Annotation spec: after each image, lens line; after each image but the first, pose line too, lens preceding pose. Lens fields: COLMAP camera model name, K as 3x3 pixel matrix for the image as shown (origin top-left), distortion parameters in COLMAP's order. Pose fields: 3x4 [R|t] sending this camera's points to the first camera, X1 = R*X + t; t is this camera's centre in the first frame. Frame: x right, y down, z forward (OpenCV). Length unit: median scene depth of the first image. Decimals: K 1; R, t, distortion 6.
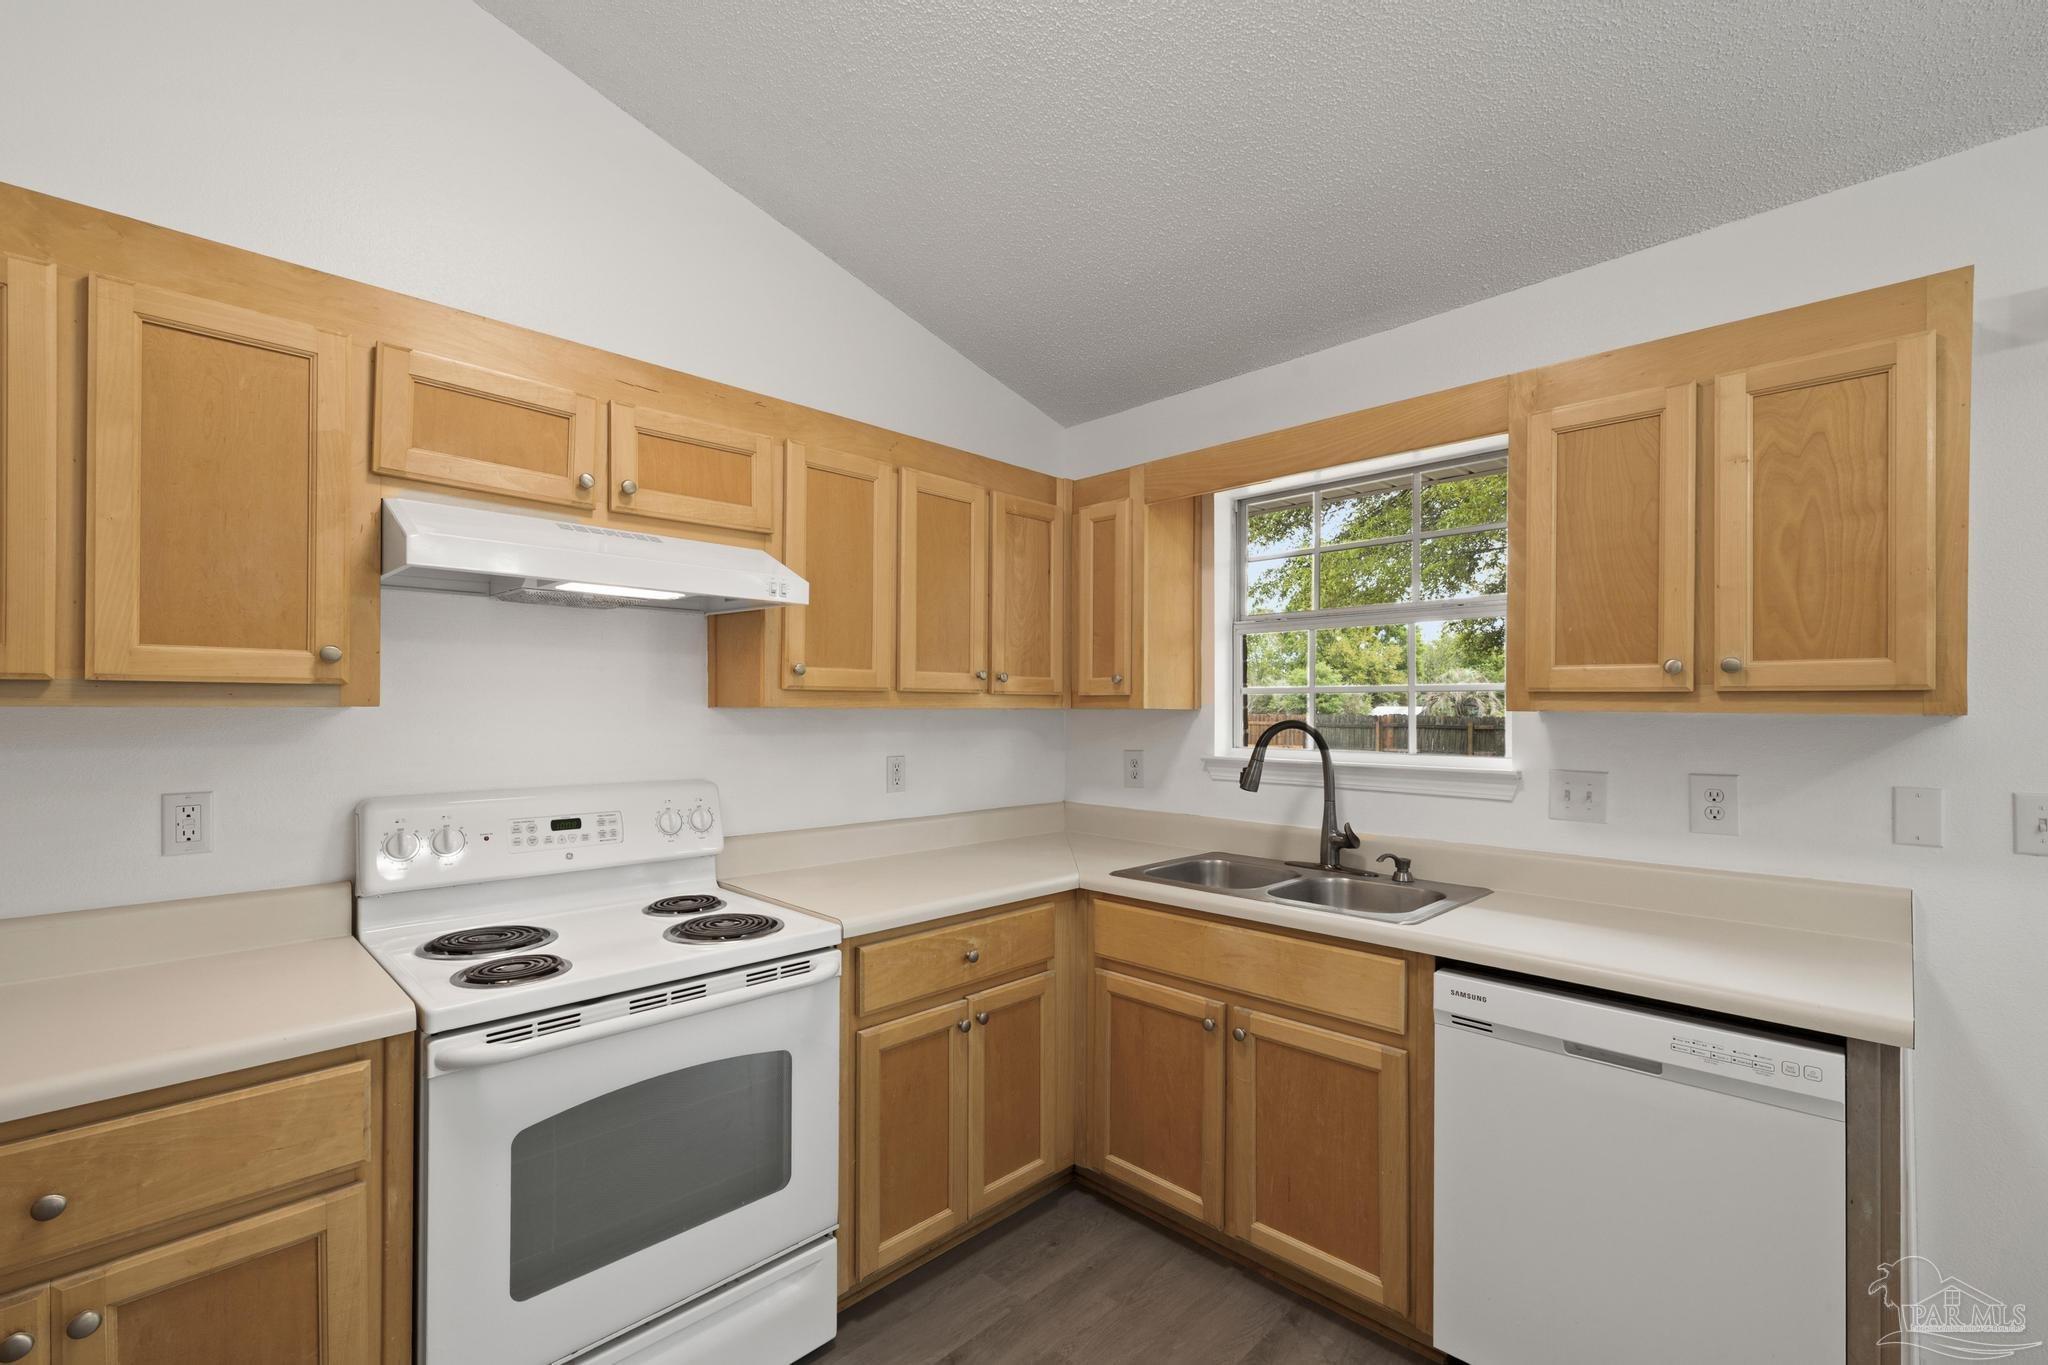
lens RADIAL K [[870.1, 0, 1018.9], [0, 870.1, 702.2], [0, 0, 1]] dist [0.000439, 0.000124]
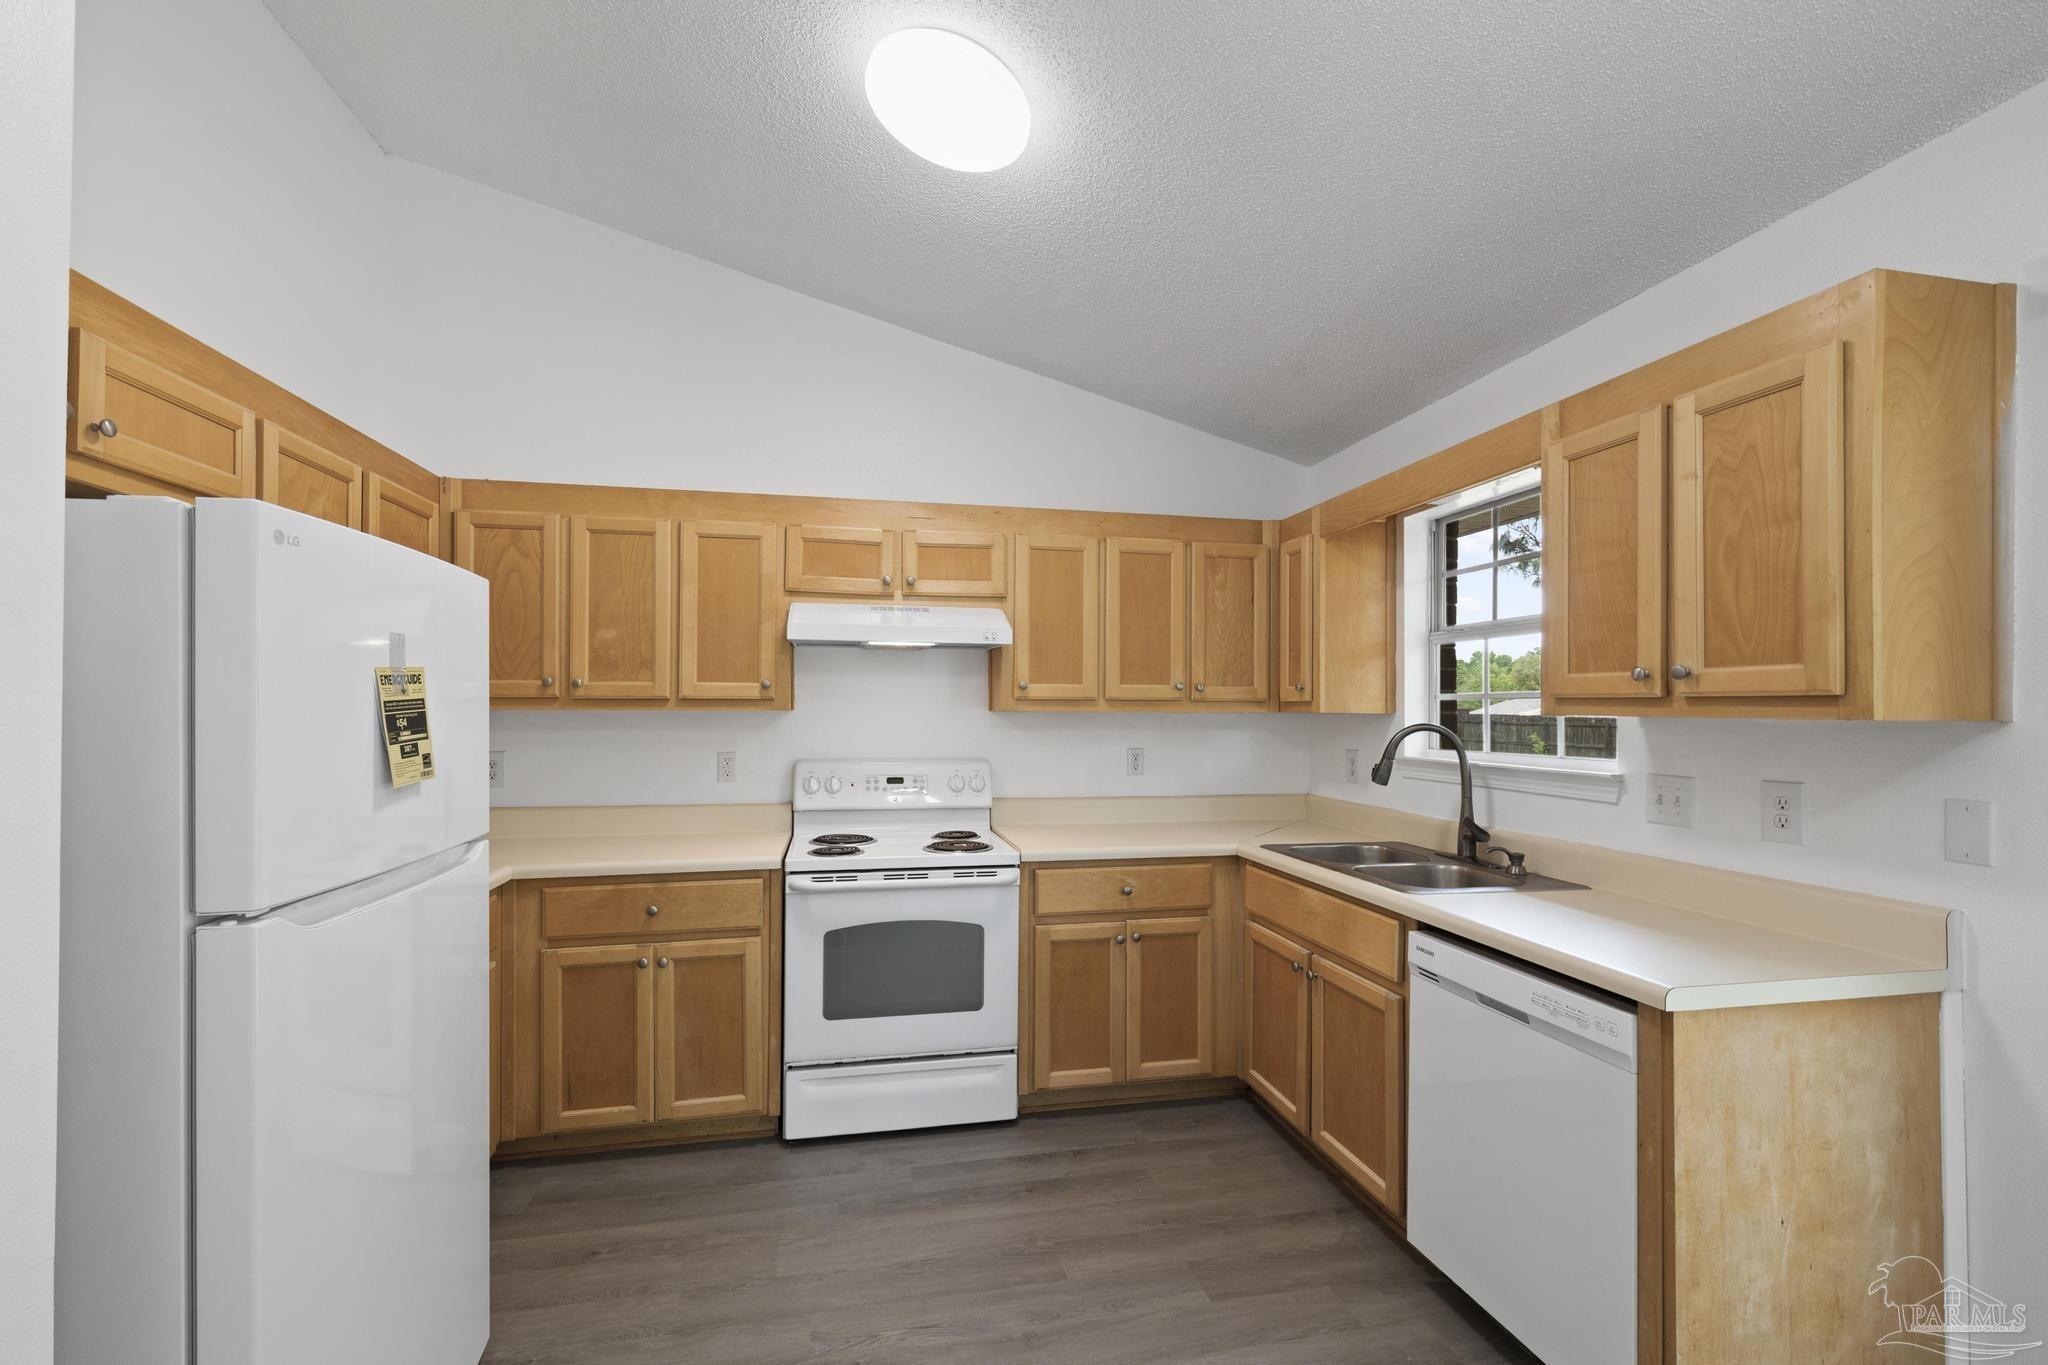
lens RADIAL K [[870.1, 0, 1021.5], [0, 870.1, 700.3], [0, 0, 1]] dist [0.000439, 0.000124]
pose [[0.836060, -0.005472, -0.548611, 0.607621], [0.001647, 0.999971, -0.007465, -0.001447], [0.548636, 0.005338, 0.836044, -0.270251]]
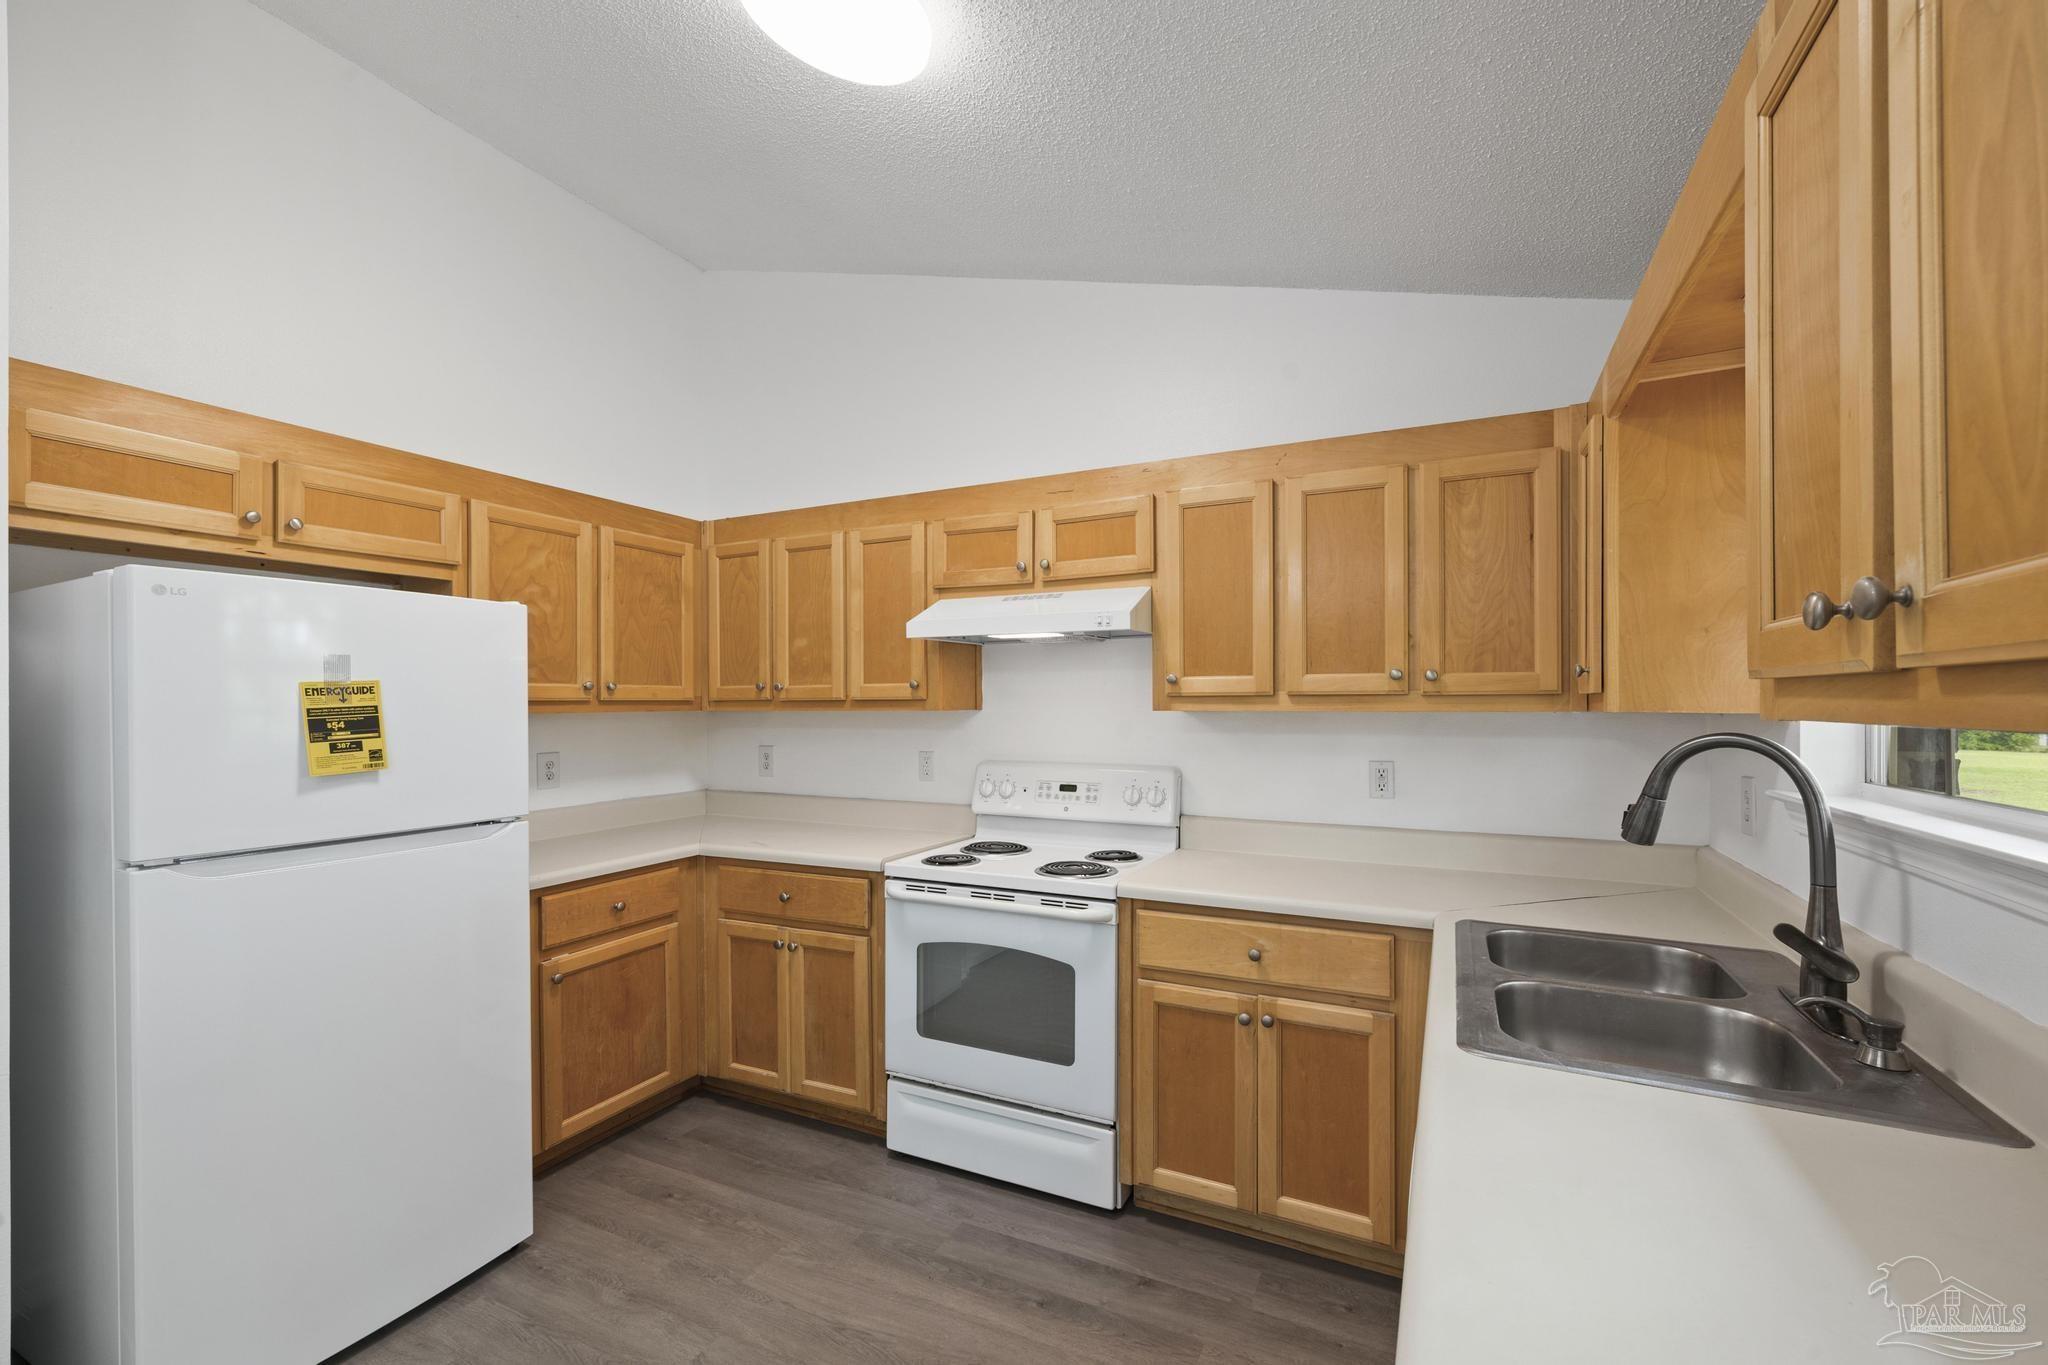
lens RADIAL K [[870.1, 0, 1015.8], [0, 870.1, 699.7], [0, 0, 1]] dist [0.000439, 0.000124]
pose [[0.316902, -0.009054, -0.948415, 0.885932], [0.008782, 0.999940, -0.006611, -0.003314], [0.948418, -0.006234, 0.316963, 0.442072]]
